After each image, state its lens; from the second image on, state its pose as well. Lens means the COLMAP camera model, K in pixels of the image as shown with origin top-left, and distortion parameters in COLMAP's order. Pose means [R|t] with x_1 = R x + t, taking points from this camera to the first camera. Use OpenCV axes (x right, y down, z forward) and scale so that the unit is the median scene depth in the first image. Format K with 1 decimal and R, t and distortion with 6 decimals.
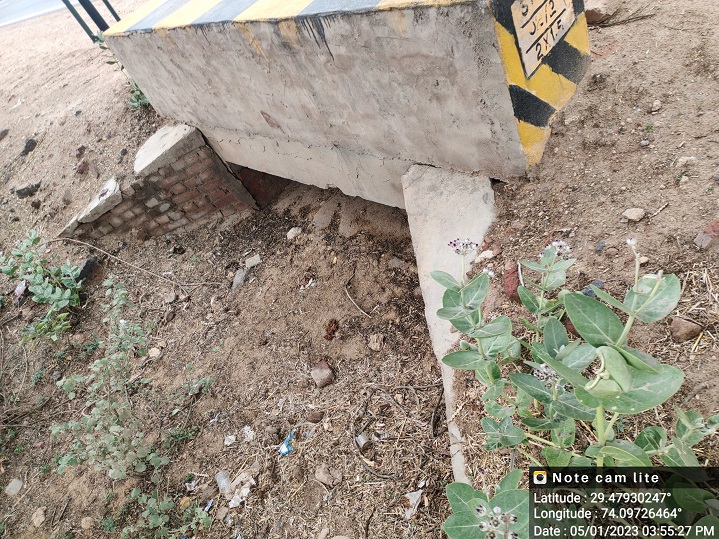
lens RADIAL K [[538.9, 0, 359.3], [0, 538.9, 273.4], [0, 0, 1]] dist [0.030050, -0.026242]
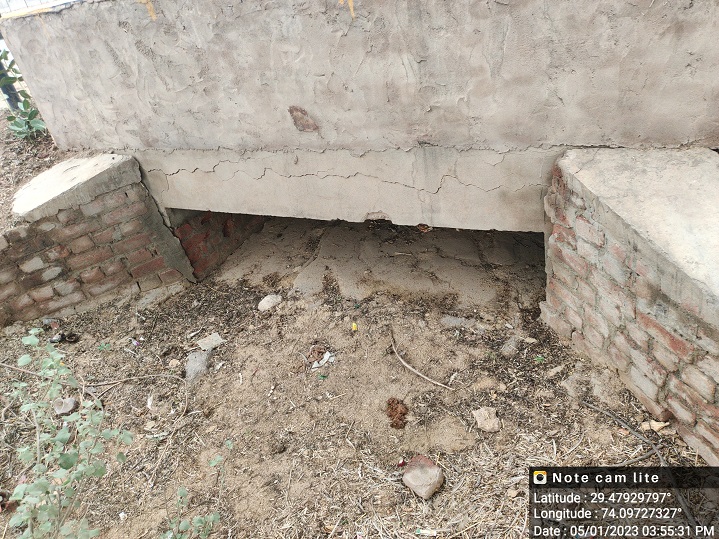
lens RADIAL K [[538.9, 0, 358.8], [0, 538.9, 264.6], [0, 0, 1]] dist [0.030050, -0.026242]
pose [[0.931612, 0.039487, 0.361302, -0.277982], [0.069028, 0.956764, -0.282555, 0.091941], [-0.356838, 0.288171, 0.888608, 0.299681]]
